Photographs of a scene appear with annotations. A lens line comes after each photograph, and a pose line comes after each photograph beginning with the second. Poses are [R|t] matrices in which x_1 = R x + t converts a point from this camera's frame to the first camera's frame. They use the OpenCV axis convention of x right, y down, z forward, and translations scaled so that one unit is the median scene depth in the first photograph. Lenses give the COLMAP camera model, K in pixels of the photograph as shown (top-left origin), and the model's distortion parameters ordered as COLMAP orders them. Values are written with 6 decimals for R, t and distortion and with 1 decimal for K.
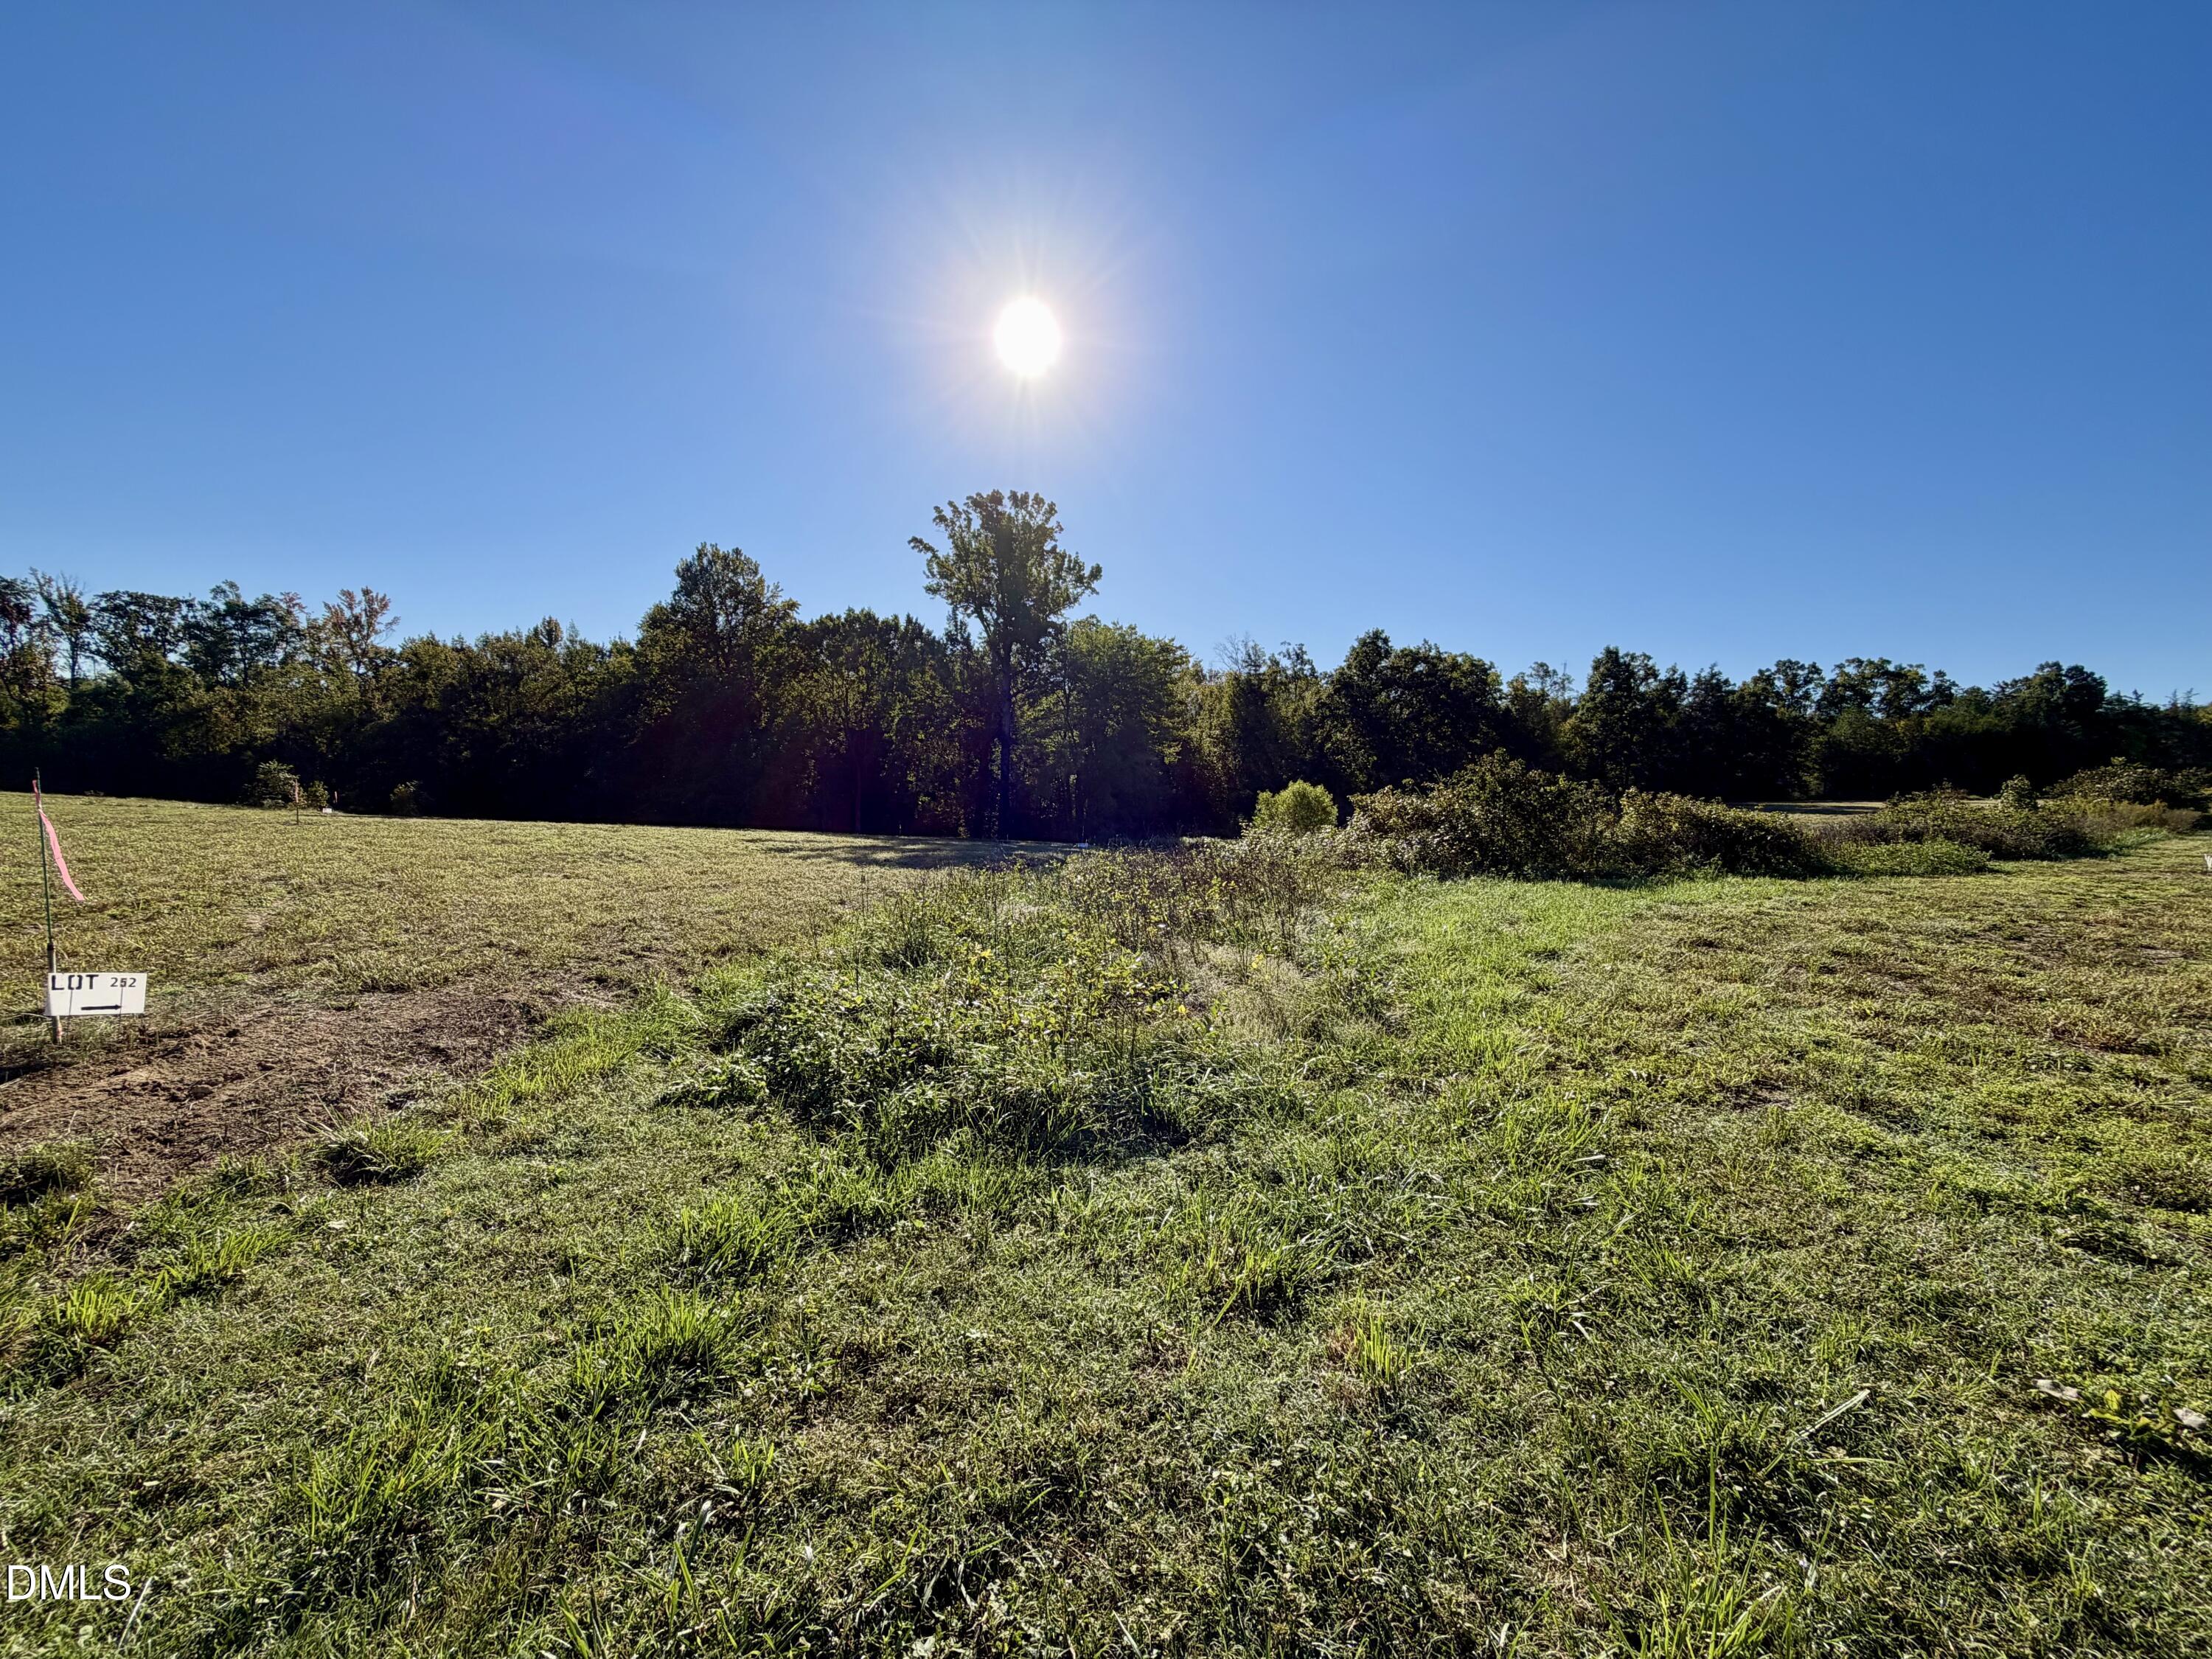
lens RADIAL K [[878.5, 0, 1088.3], [0, 878.5, 824.0], [0, 0, 1]] dist [0.007024, 0.000546]
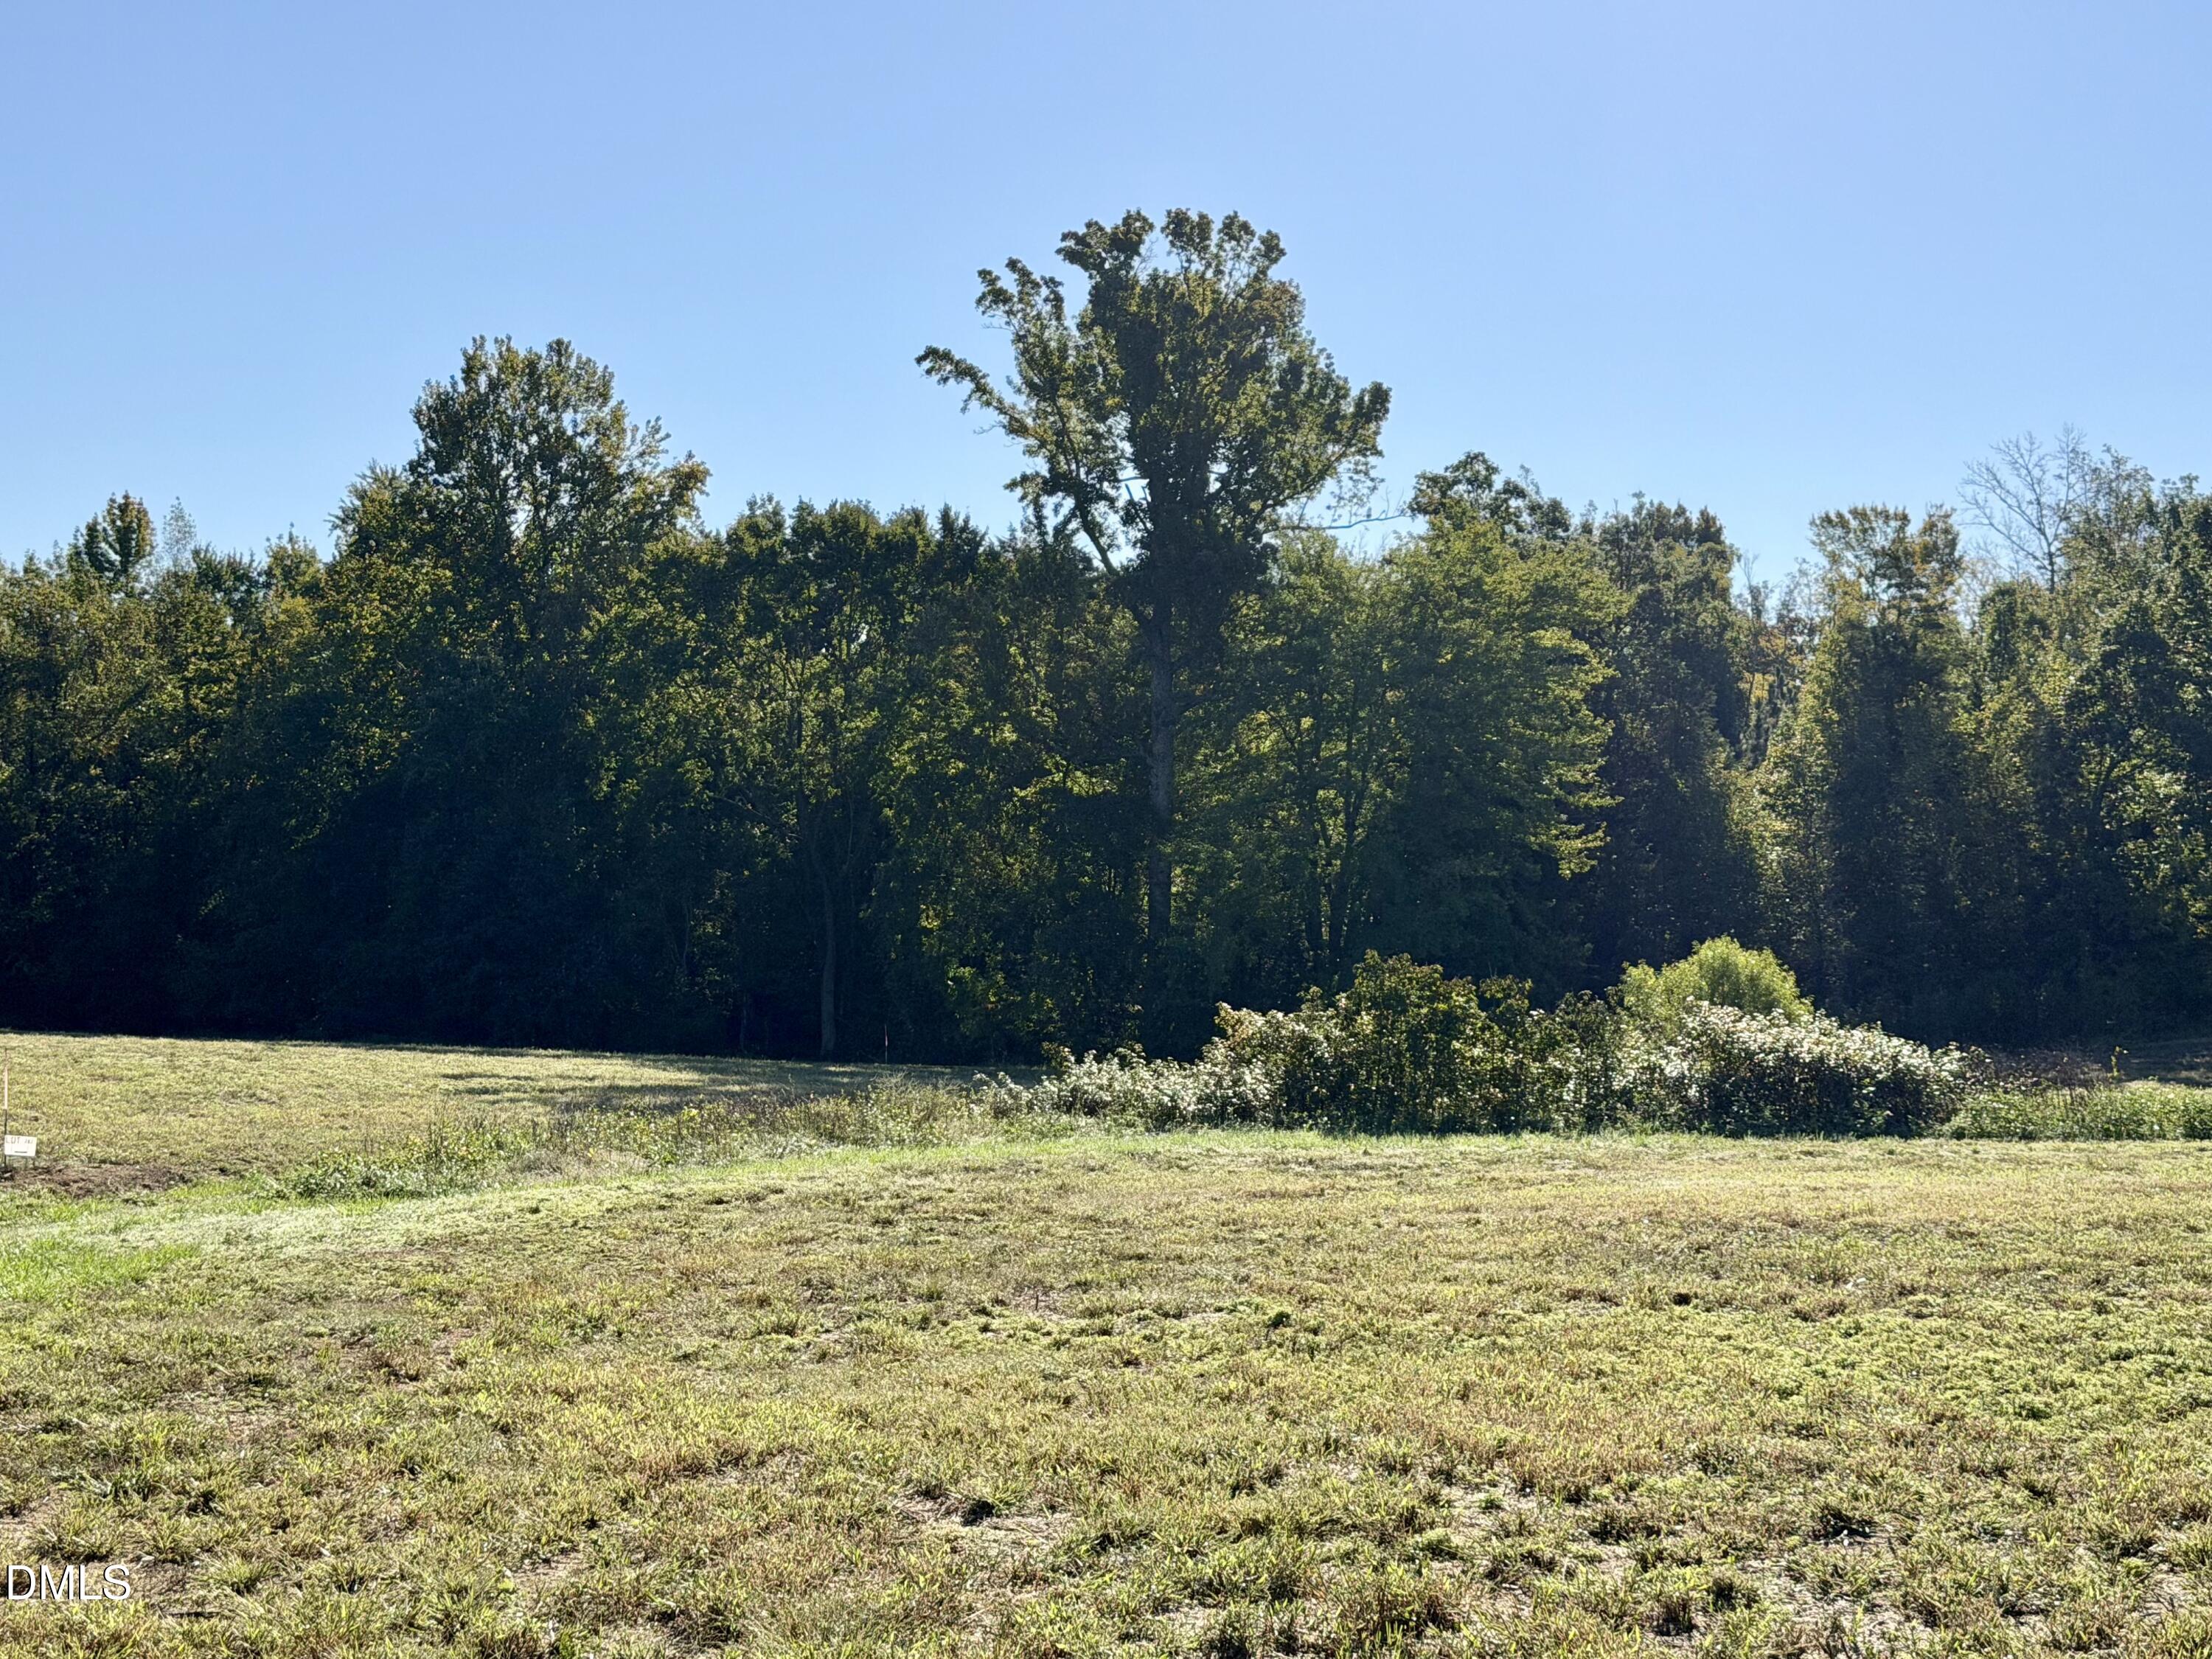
lens RADIAL K [[3152.9, 0, 1113.4], [0, 3152.9, 830.9], [0, 0, 1]] dist [0.133199, 0.000000]
pose [[0.971535, -0.014816, -0.236434, 0.192334], [0.001054, 0.998303, -0.058229, -0.007156], [0.236896, 0.056322, 0.969901, -0.342537]]
